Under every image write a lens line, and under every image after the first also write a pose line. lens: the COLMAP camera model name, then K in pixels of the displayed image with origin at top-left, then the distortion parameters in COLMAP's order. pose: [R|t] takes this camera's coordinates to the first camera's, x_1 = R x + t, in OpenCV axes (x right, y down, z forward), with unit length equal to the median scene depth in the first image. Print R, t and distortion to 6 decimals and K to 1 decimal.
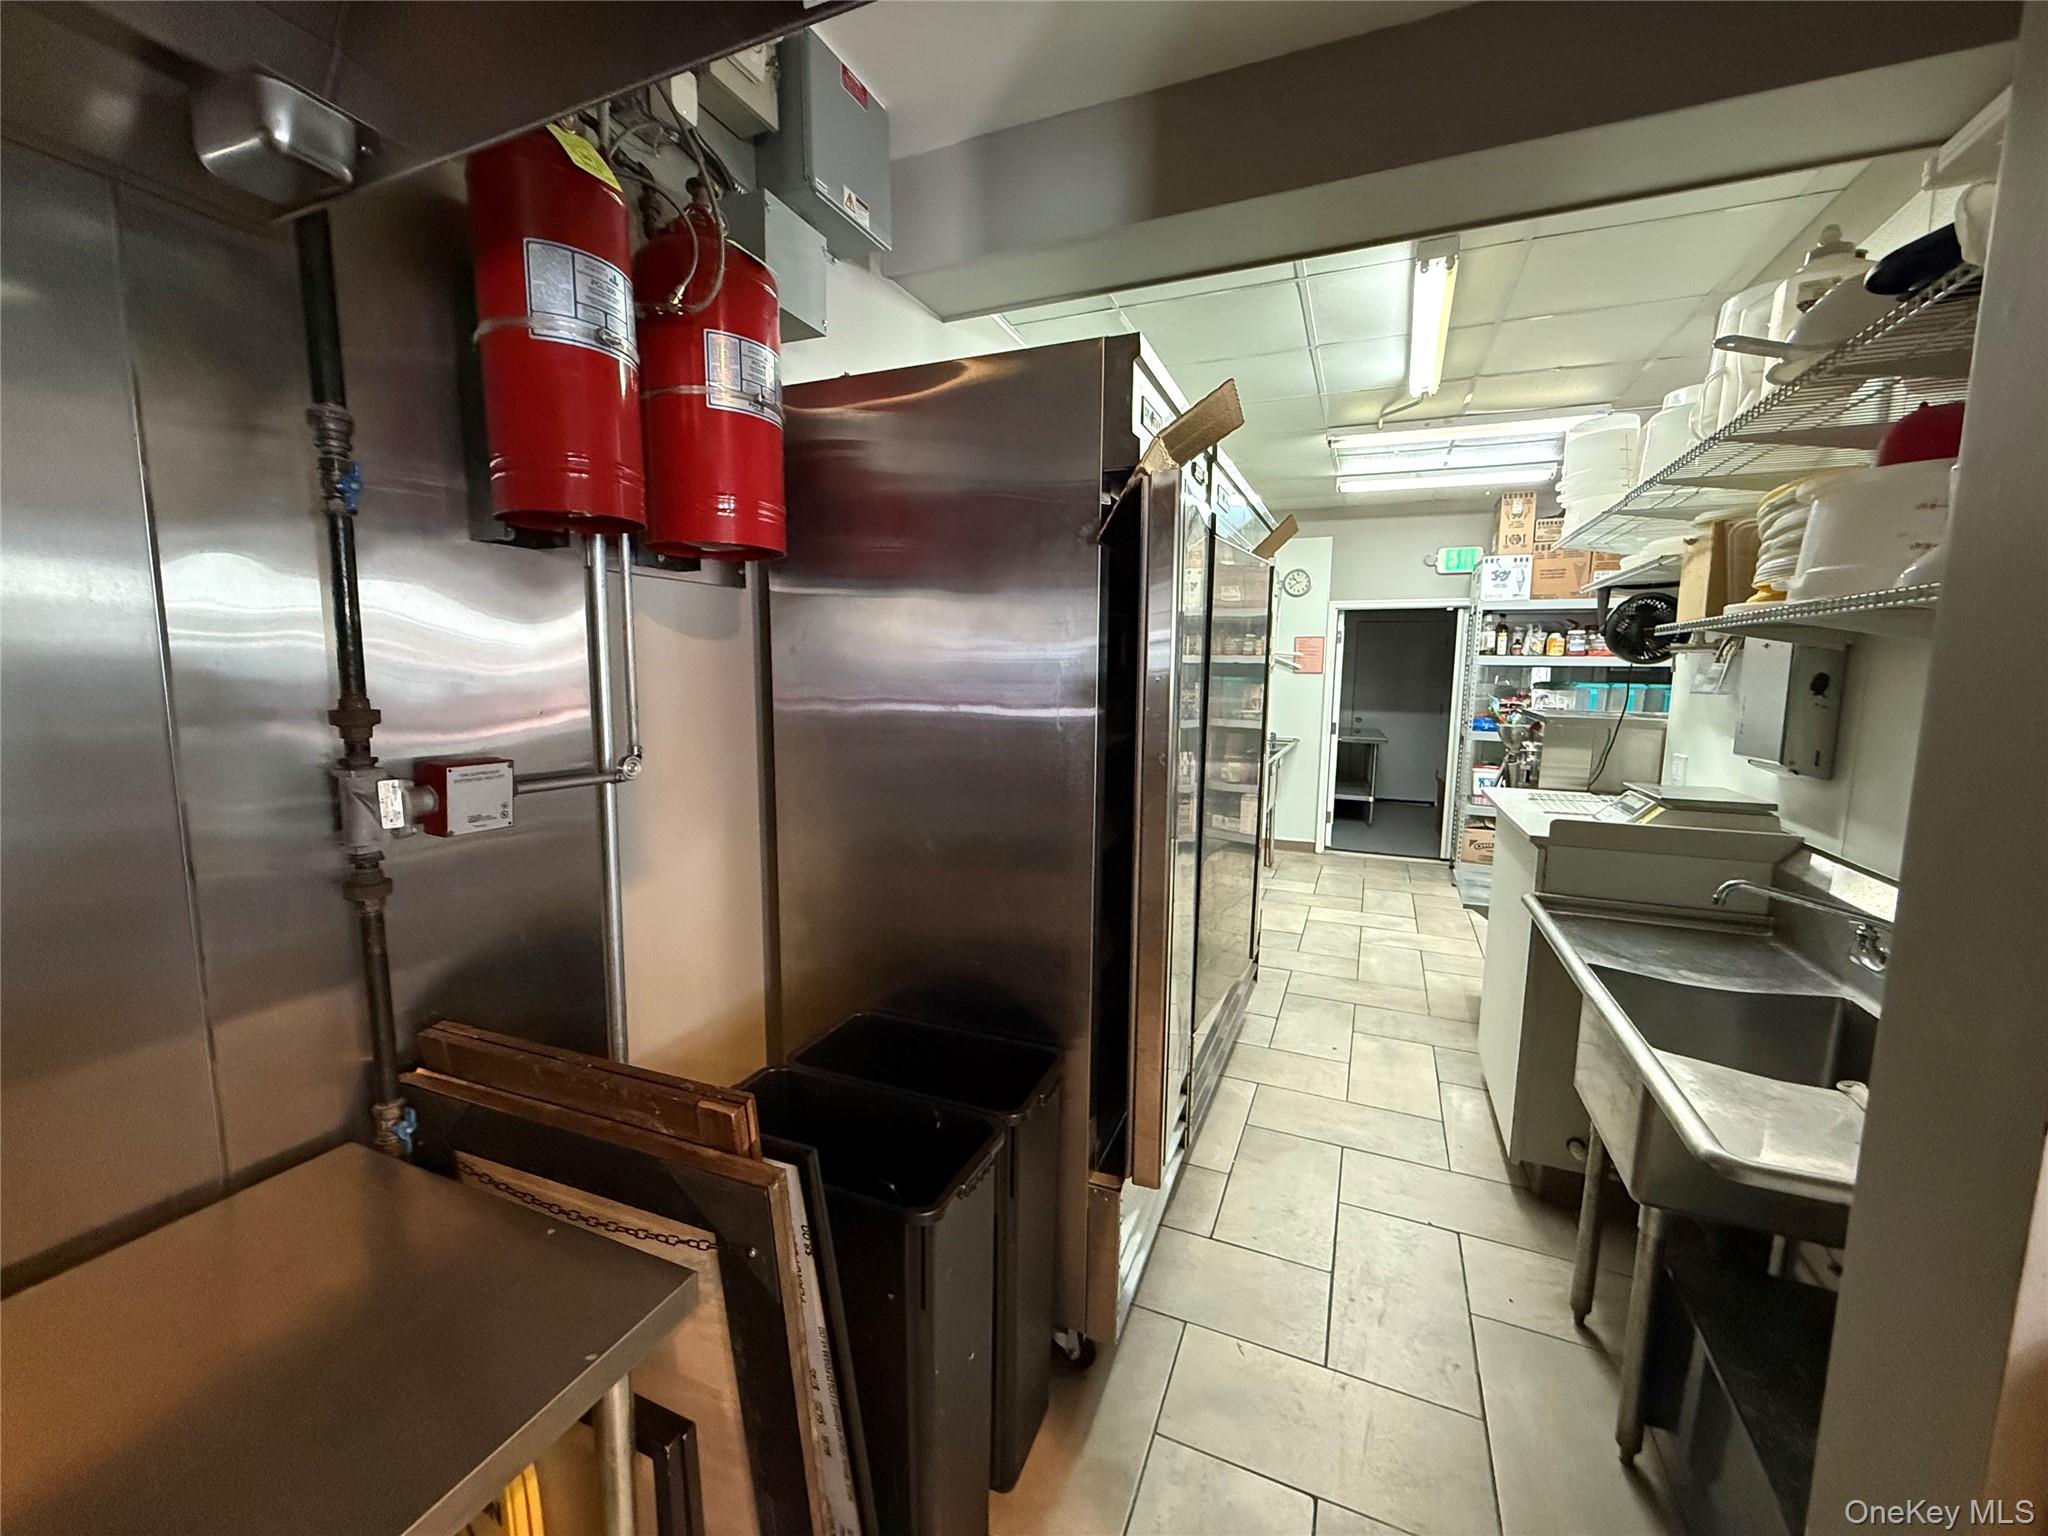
lens RADIAL K [[812.8, 0, 1019.9], [0, 812.8, 772.3], [0, 0, 1]] dist [0.000422, -0.000134]
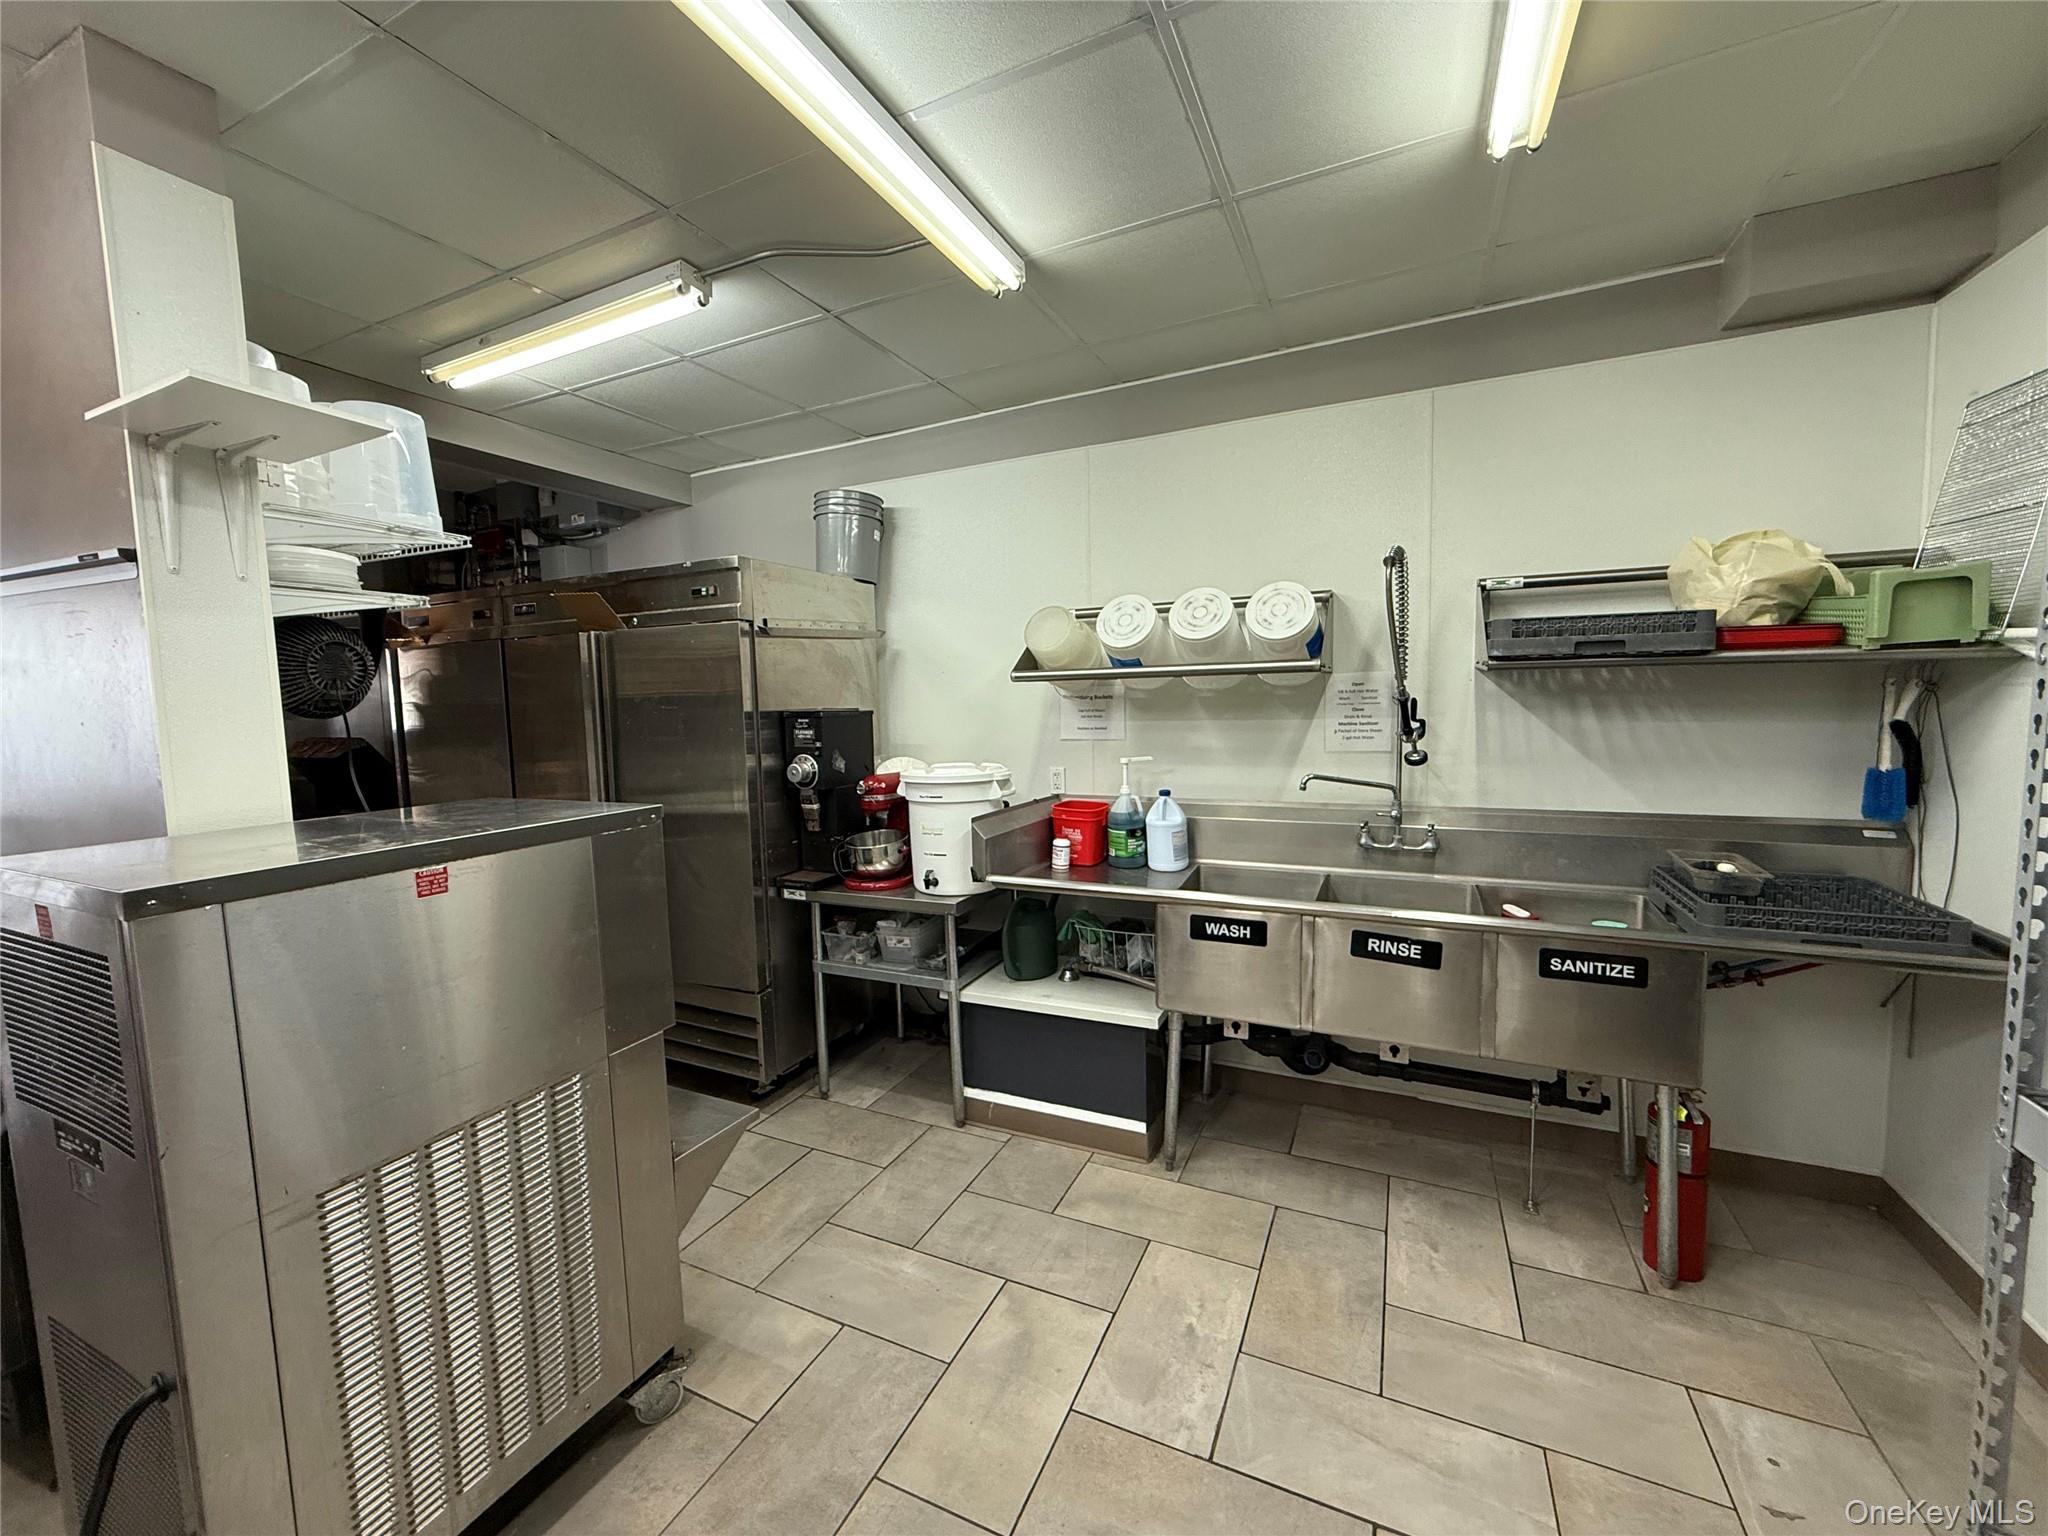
lens RADIAL K [[812.8, 0, 1019.9], [0, 812.8, 772.3], [0, 0, 1]] dist [0.000422, -0.000134]
pose [[-0.035384, 0.078173, -0.996312, 0.923144], [-0.096978, 0.991962, 0.081276, -0.140383], [0.994657, 0.099497, -0.027519, 1.038194]]
